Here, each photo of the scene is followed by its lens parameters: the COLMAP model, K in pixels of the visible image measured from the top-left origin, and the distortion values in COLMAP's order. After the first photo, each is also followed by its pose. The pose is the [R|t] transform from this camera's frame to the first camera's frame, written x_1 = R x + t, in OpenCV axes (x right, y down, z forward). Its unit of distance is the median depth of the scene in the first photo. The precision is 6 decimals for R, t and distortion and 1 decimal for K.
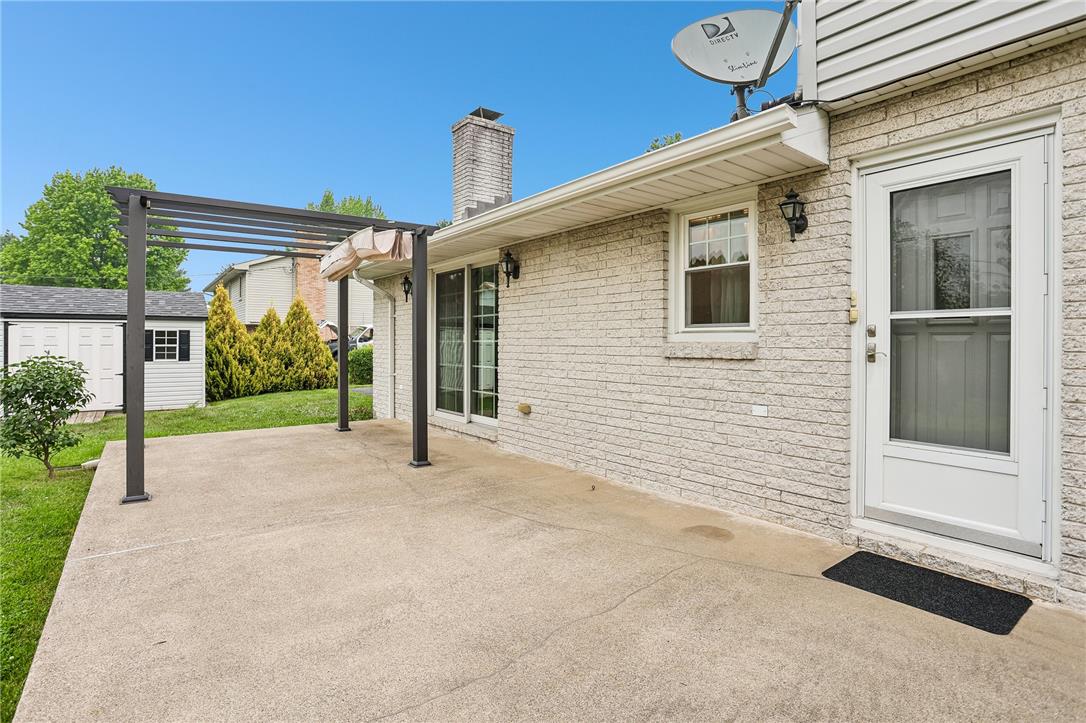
lens RADIAL K [[543.5, 0, 531.1], [0, 543.5, 346.9], [0, 0, 1]] dist [-0.055589, 0.026652]
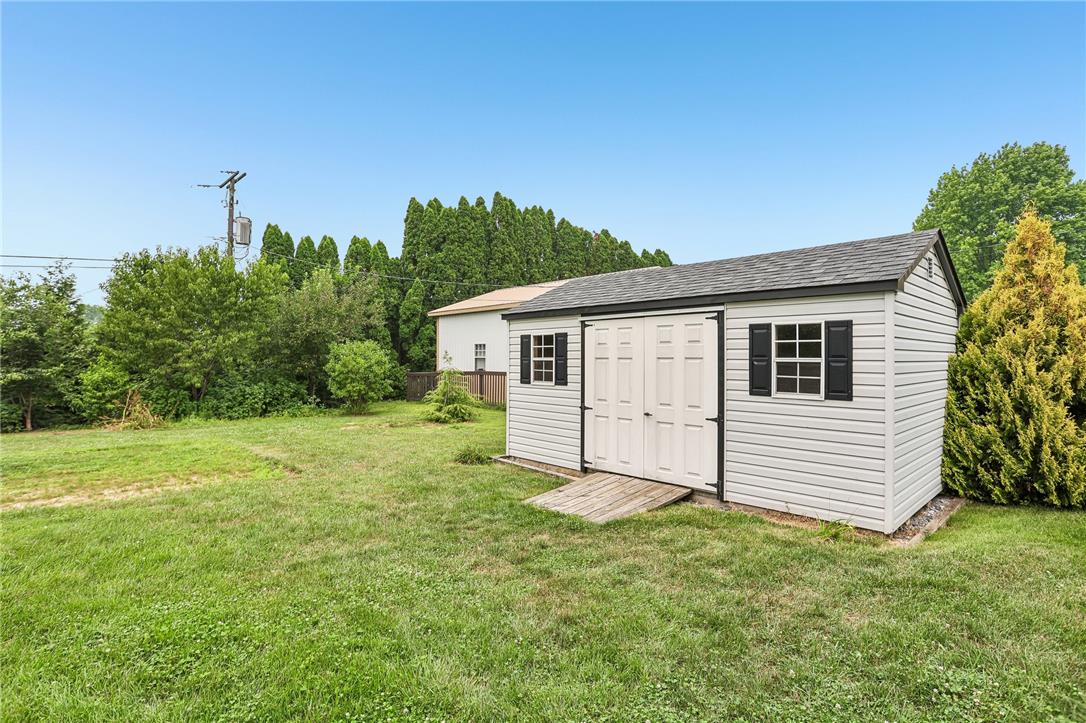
lens RADIAL K [[543.5, 0, 531.1], [0, 543.5, 346.9], [0, 0, 1]] dist [-0.055589, 0.026652]
pose [[0.124590, -0.018670, -0.992033, -0.266847], [-0.010733, 0.999739, -0.020163, -0.001933], [0.992150, 0.013159, 0.124357, 0.665480]]
